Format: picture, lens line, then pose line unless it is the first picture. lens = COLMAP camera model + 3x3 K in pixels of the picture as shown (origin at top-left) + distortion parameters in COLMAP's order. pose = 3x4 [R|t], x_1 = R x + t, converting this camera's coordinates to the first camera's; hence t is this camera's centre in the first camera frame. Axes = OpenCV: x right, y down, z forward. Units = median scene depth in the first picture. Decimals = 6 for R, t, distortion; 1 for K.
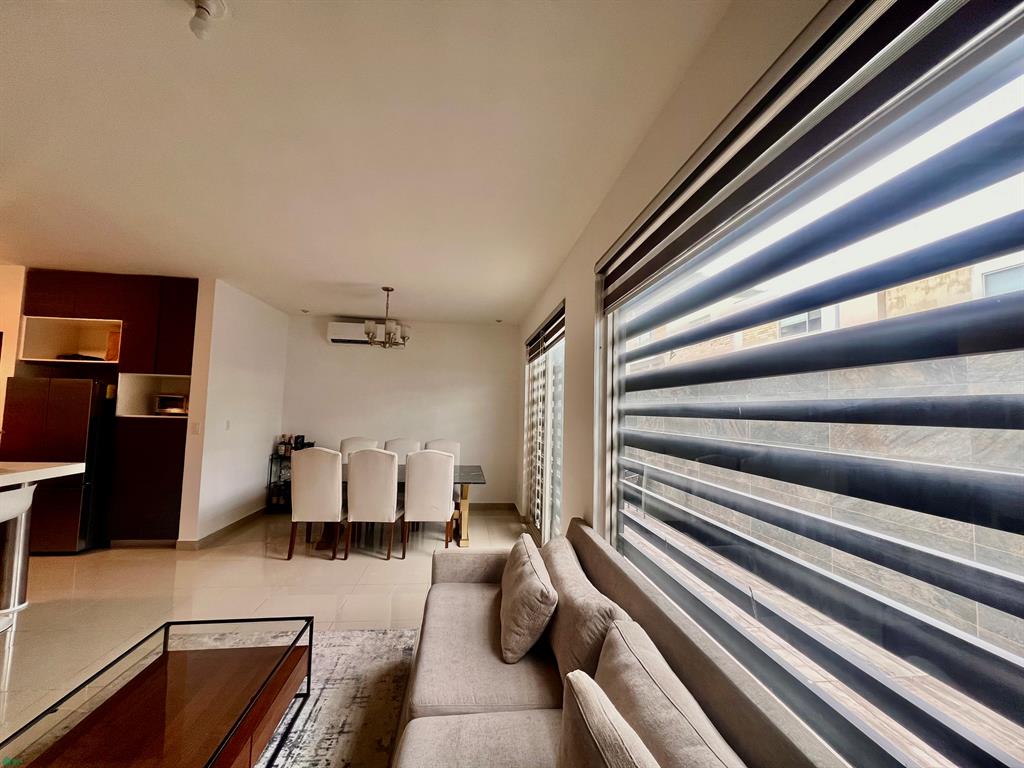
lens RADIAL K [[404.9, 0, 511.3], [0, 404.9, 386.1], [0, 0, 1]] dist [-0.001706, -0.000169]
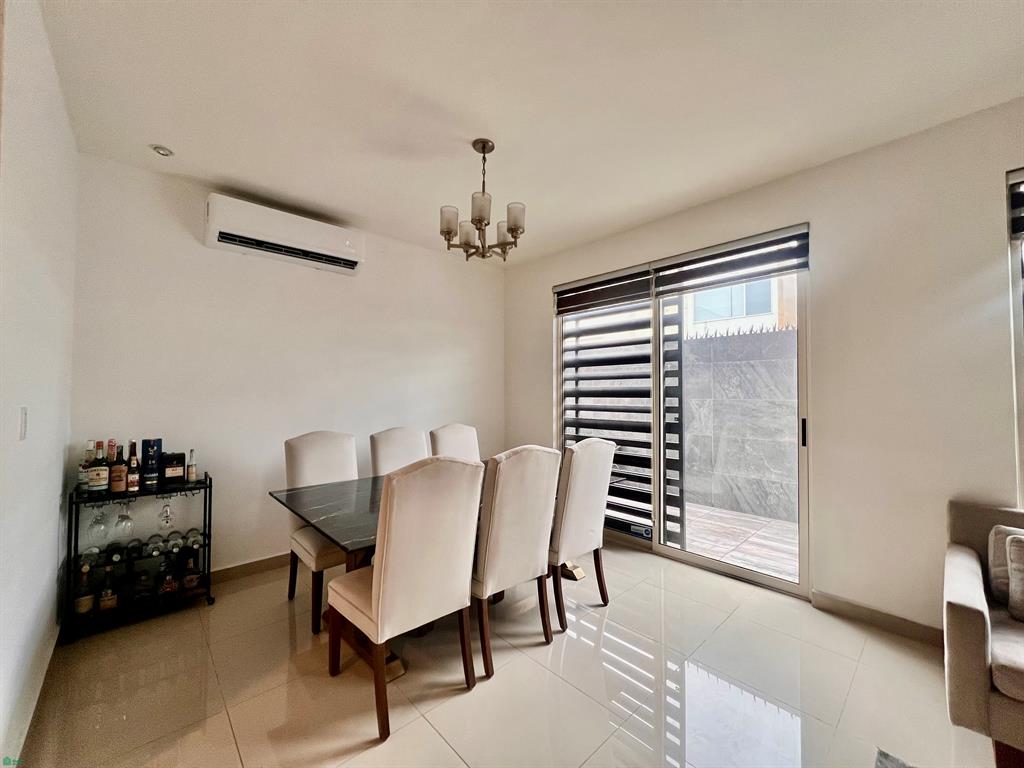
lens RADIAL K [[404.9, 0, 511.3], [0, 404.9, 386.1], [0, 0, 1]] dist [-0.001706, -0.000169]
pose [[0.803723, -0.021595, 0.594612, -0.596950], [-0.012827, 0.998480, 0.053601, 0.044992], [-0.594866, -0.050708, 0.802224, 0.534138]]
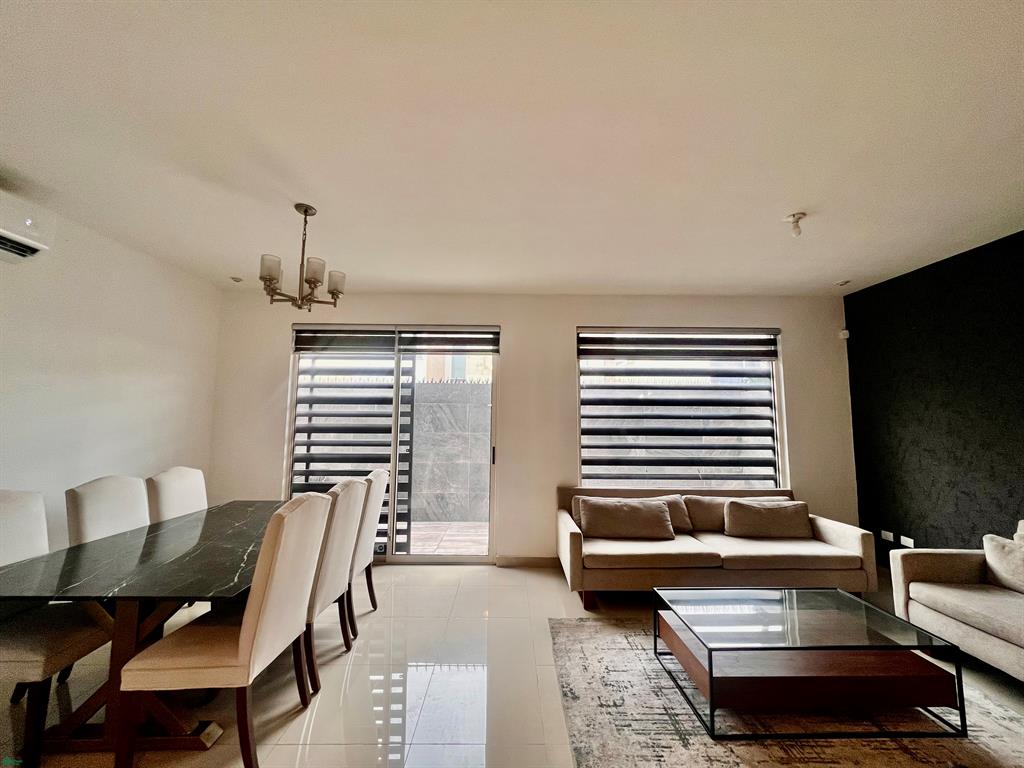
lens RADIAL K [[404.9, 0, 511.3], [0, 404.9, 386.1], [0, 0, 1]] dist [-0.001706, -0.000169]
pose [[0.103122, 0.061978, 0.992736, -0.838579], [-0.067301, 0.996204, -0.055203, 0.028097], [-0.992389, -0.061120, 0.106902, 0.620378]]
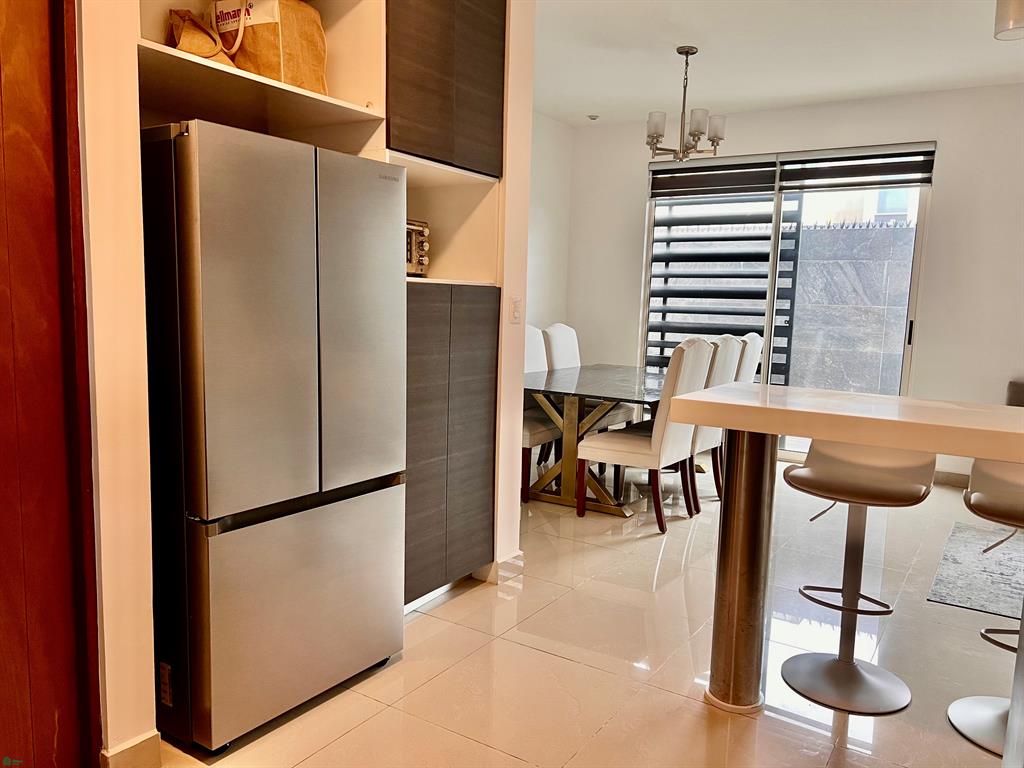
lens RADIAL K [[761.8, 0, 515.3], [0, 761.8, 386.5], [0, 0, 1]] dist [0.071268, -0.106737]
pose [[0.636506, -0.102531, 0.764426, -1.301904], [-0.058847, 0.981779, 0.180684, 0.035385], [-0.769023, -0.159991, 0.618875, 0.451554]]
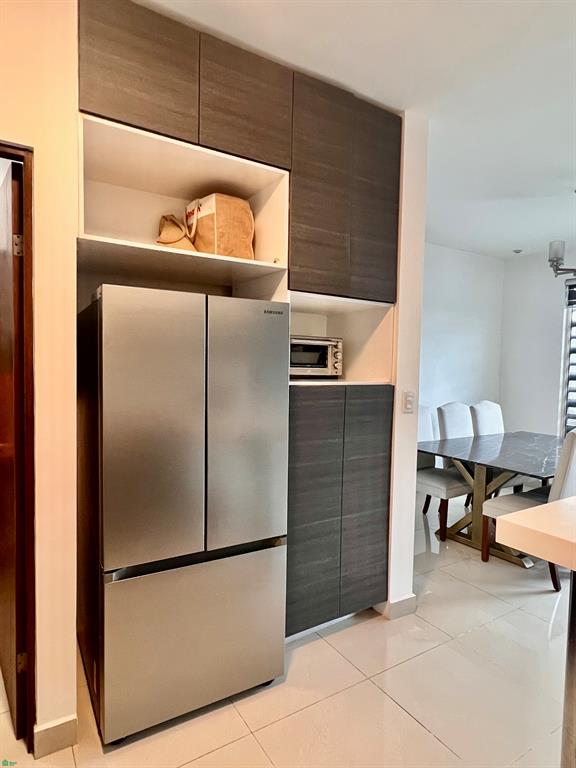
lens RADIAL K [[451.4, 0, 288.0], [0, 451.4, 384.0], [0, 0, 1]] dist [-0.001781, -0.000943]
pose [[0.901314, -0.029755, 0.432144, -1.102808], [-0.021742, 0.993273, 0.113738, 0.012217], [-0.432621, -0.111909, 0.894603, 0.487390]]
